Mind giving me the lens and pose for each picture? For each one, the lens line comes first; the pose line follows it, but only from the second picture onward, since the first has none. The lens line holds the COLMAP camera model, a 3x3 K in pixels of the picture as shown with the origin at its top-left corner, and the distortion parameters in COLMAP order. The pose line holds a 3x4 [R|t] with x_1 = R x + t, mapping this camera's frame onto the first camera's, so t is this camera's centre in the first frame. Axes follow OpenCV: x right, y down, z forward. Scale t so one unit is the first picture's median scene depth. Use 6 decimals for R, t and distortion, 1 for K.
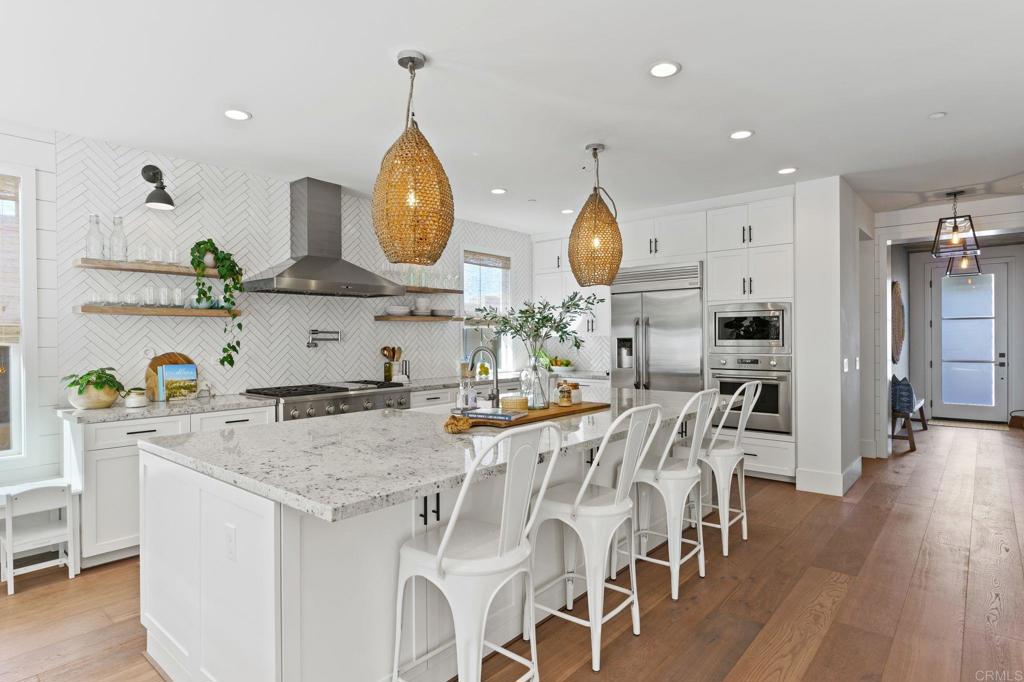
lens RADIAL K [[546.6, 0, 512.0], [0, 546.6, 341.0], [0, 0, 1]] dist [-0.005729, -0.000069]
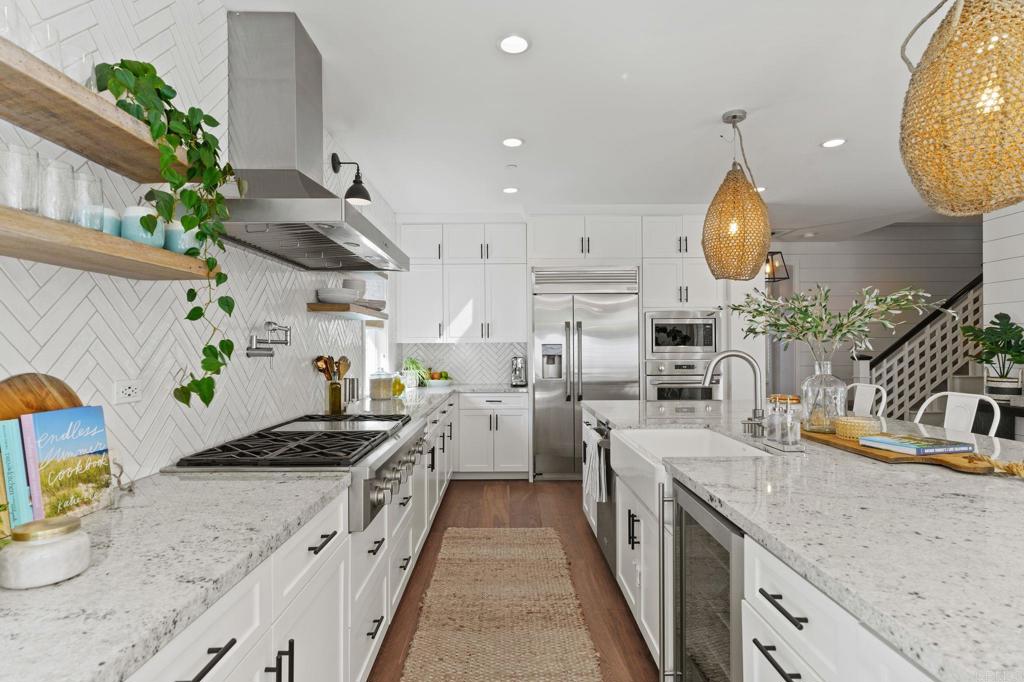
lens RADIAL K [[531.5, 0, 510.9], [0, 531.5, 347.4], [0, 0, 1]] dist [0.000492, 0.000143]
pose [[0.751261, 0.002510, 0.660000, -0.466326], [0.004474, 0.999950, -0.008895, 0.007566], [-0.659990, 0.009635, 0.751213, 0.439834]]
